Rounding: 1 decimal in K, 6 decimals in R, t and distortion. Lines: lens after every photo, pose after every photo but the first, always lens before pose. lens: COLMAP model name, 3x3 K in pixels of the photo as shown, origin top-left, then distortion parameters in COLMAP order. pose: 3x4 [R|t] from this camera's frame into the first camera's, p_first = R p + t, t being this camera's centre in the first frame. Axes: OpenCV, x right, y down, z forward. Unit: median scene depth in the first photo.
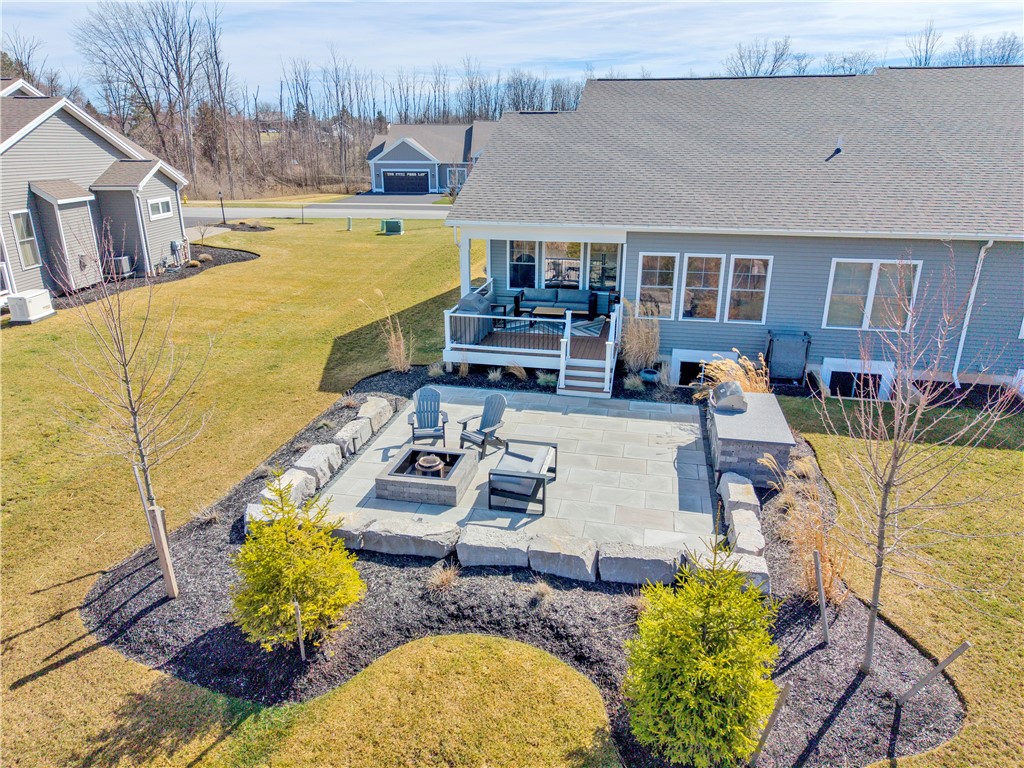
lens RADIAL K [[677.1, 0, 512.0], [0, 677.1, 384.0], [0, 0, 1]] dist [0.004763, -0.000338]
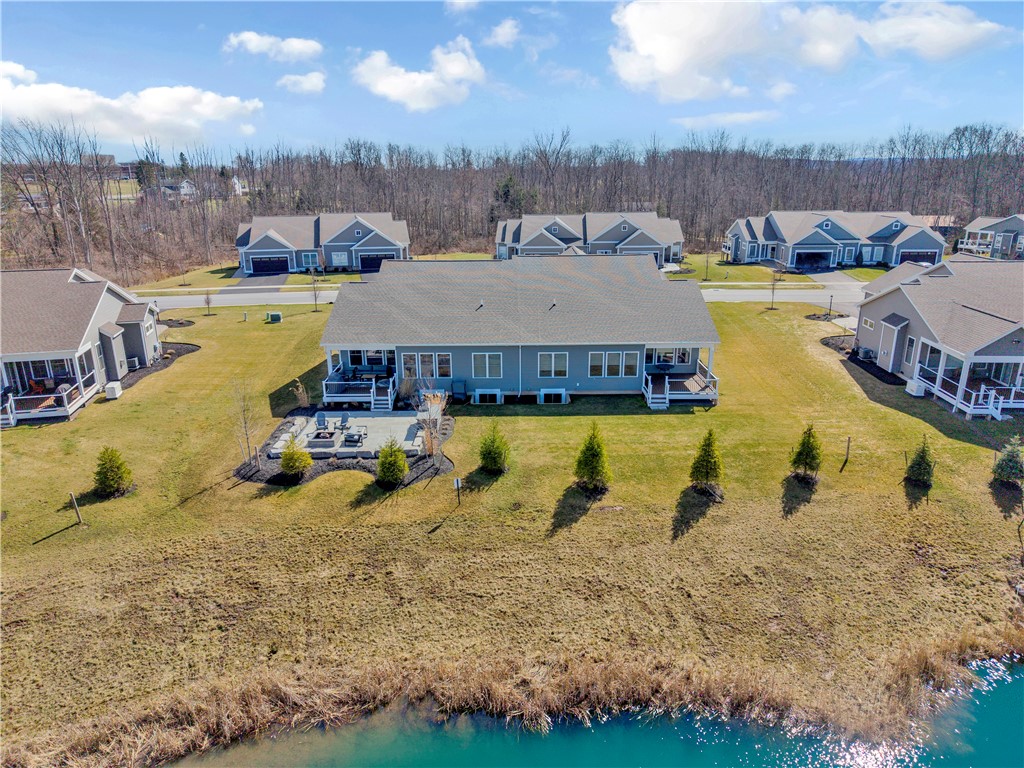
lens RADIAL K [[677.1, 0, 512.0], [0, 677.1, 384.0], [0, 0, 1]] dist [0.004763, -0.000338]
pose [[0.976607, -0.071458, 0.202810, 0.077212], [0.079551, 0.996316, -0.032029, 0.038091], [-0.199774, 0.047414, 0.978694, -1.654527]]
